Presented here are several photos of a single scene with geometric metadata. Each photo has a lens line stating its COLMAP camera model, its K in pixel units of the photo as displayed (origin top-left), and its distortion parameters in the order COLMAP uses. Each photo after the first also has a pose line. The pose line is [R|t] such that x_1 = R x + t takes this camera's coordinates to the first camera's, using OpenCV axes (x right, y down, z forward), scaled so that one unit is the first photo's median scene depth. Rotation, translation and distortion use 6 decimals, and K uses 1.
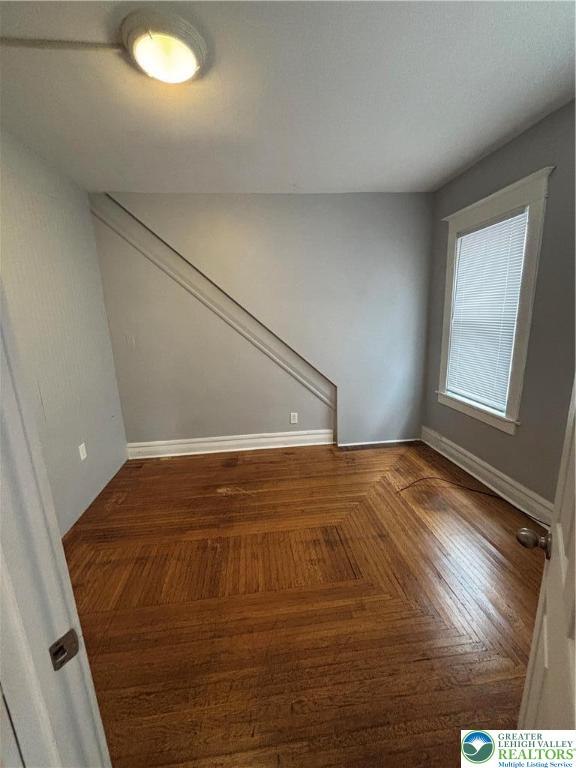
lens RADIAL K [[312.3, 0, 288.4], [0, 312.3, 385.0], [0, 0, 1]] dist [0.000072, 0.000910]
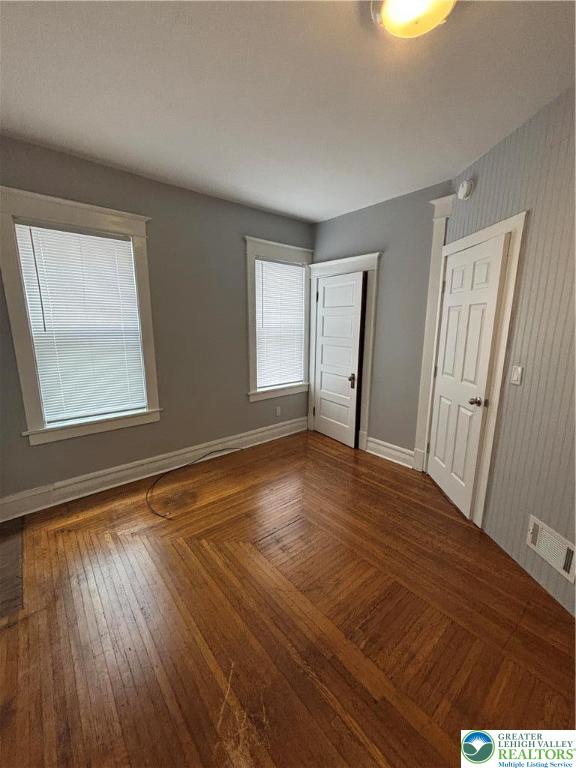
lens RADIAL K [[312.3, 0, 287.9], [0, 312.3, 384.3], [0, 0, 1]] dist [0.000072, 0.000910]
pose [[-0.551304, -0.132472, 0.823720, -0.589057], [0.194928, 0.939536, 0.281560, -0.231935], [-0.811213, 0.315791, -0.492147, 1.165770]]
